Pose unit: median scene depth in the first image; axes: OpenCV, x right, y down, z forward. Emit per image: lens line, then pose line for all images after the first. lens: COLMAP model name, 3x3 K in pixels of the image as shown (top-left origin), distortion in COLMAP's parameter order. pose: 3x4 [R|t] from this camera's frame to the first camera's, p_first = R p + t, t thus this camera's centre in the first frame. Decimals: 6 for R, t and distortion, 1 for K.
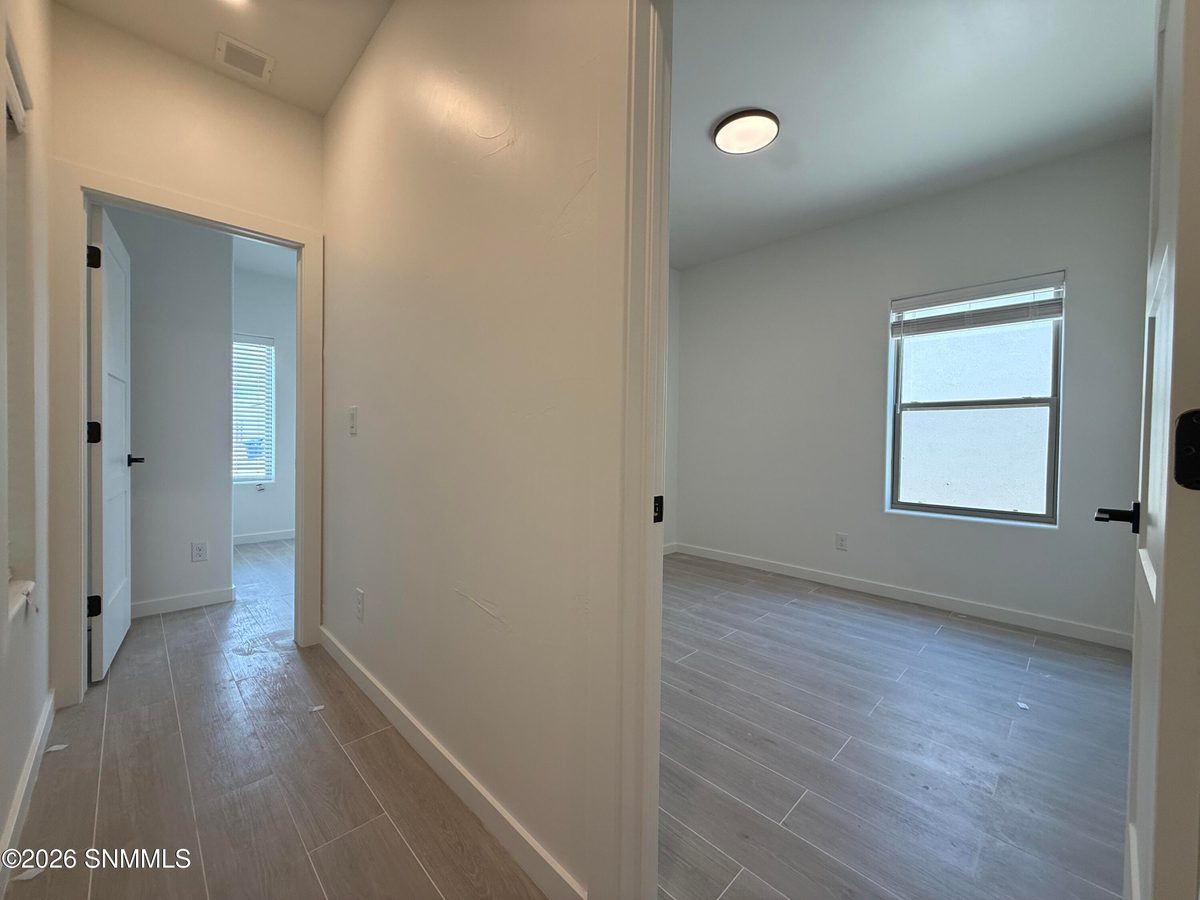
lens RADIAL K [[480.6, 0, 598.5], [0, 480.6, 446.9], [0, 0, 1]] dist [-0.000063, 0.000762]
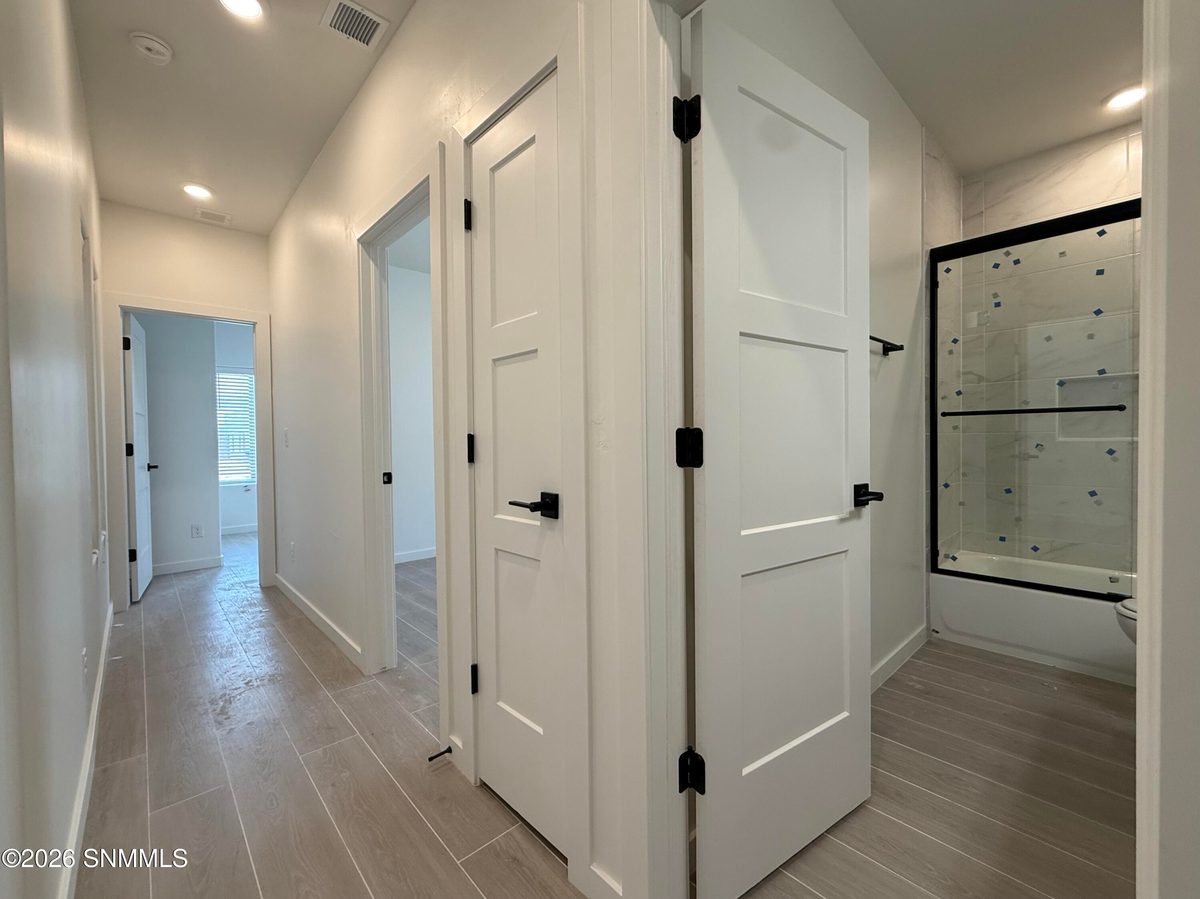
lens RADIAL K [[480.6, 0, 582.0], [0, 480.6, 449.7], [0, 0, 1]] dist [-0.000063, 0.000762]
pose [[0.999304, -0.026650, -0.026092, 0.445962], [0.026714, 0.999641, 0.002080, 0.006443], [0.026028, -0.002776, 0.999657, -0.497555]]
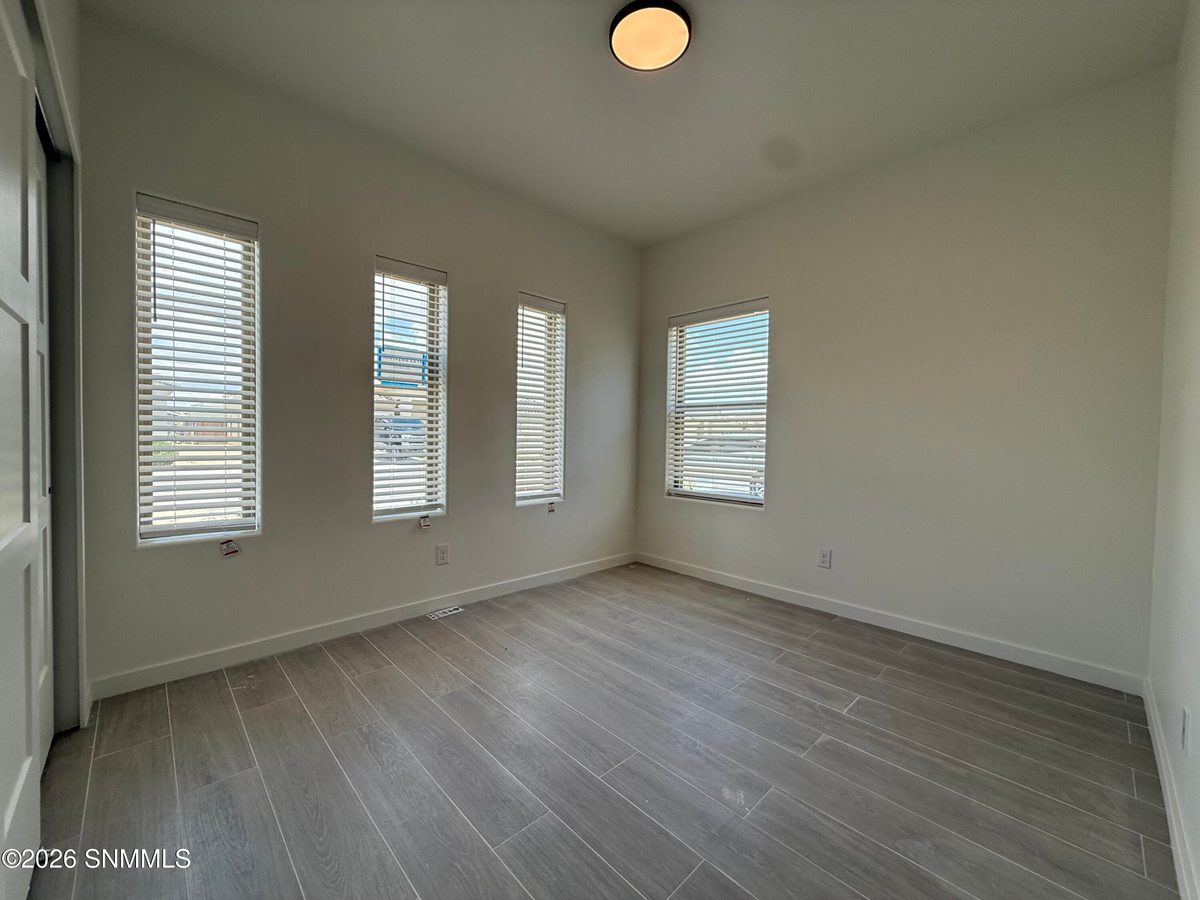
lens RADIAL K [[480.6, 0, 595.7], [0, 480.6, 446.4], [0, 0, 1]] dist [-0.000063, 0.000762]
pose [[0.999939, -0.009627, -0.005404, -0.737568], [0.009612, 0.999950, -0.002650, -0.013099], [0.005429, 0.002598, 0.999982, 1.141302]]
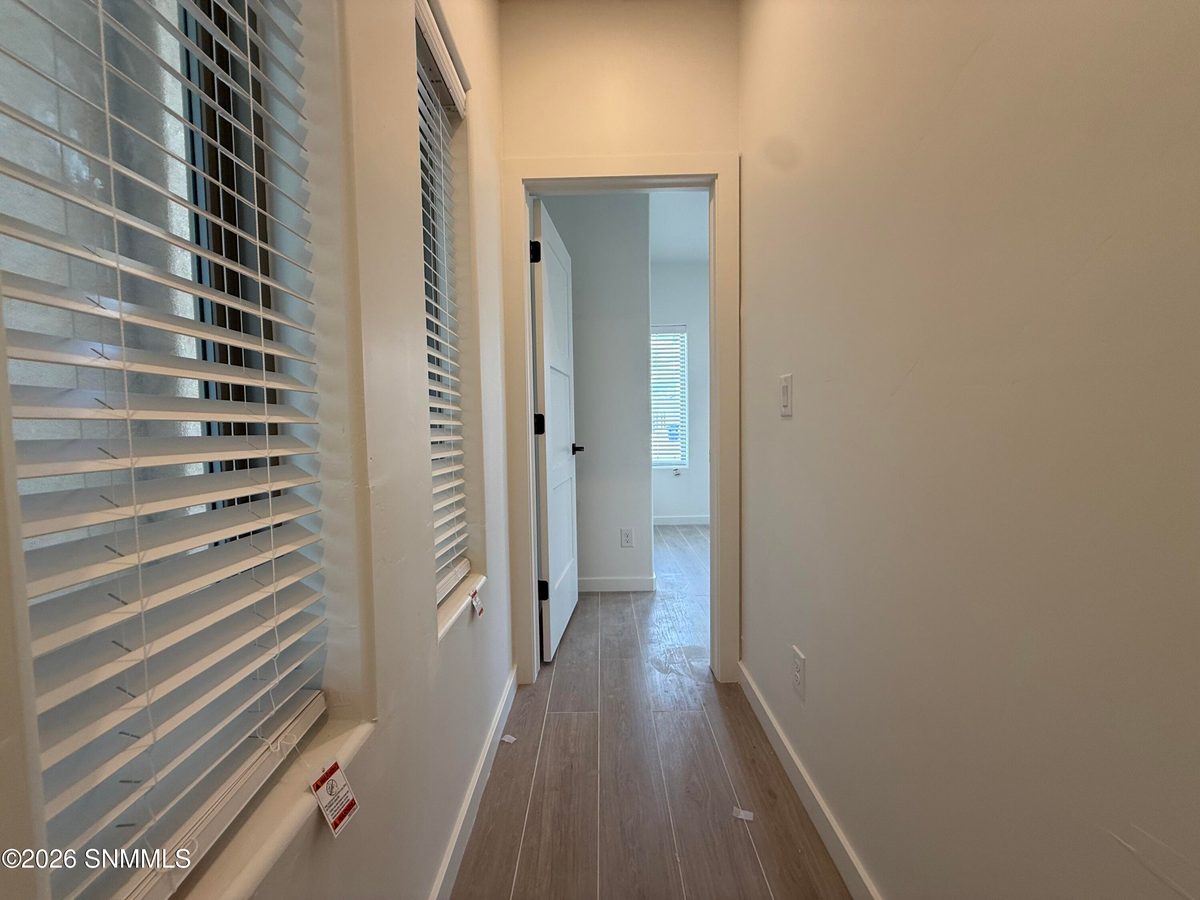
lens RADIAL K [[480.6, 0, 592.4], [0, 480.6, 444.7], [0, 0, 1]] dist [-0.000063, 0.000762]
pose [[0.704506, 0.005656, -0.709675, -0.195735], [0.016428, 0.999570, 0.024275, -0.007357], [0.709508, -0.028760, 0.704111, 0.290866]]
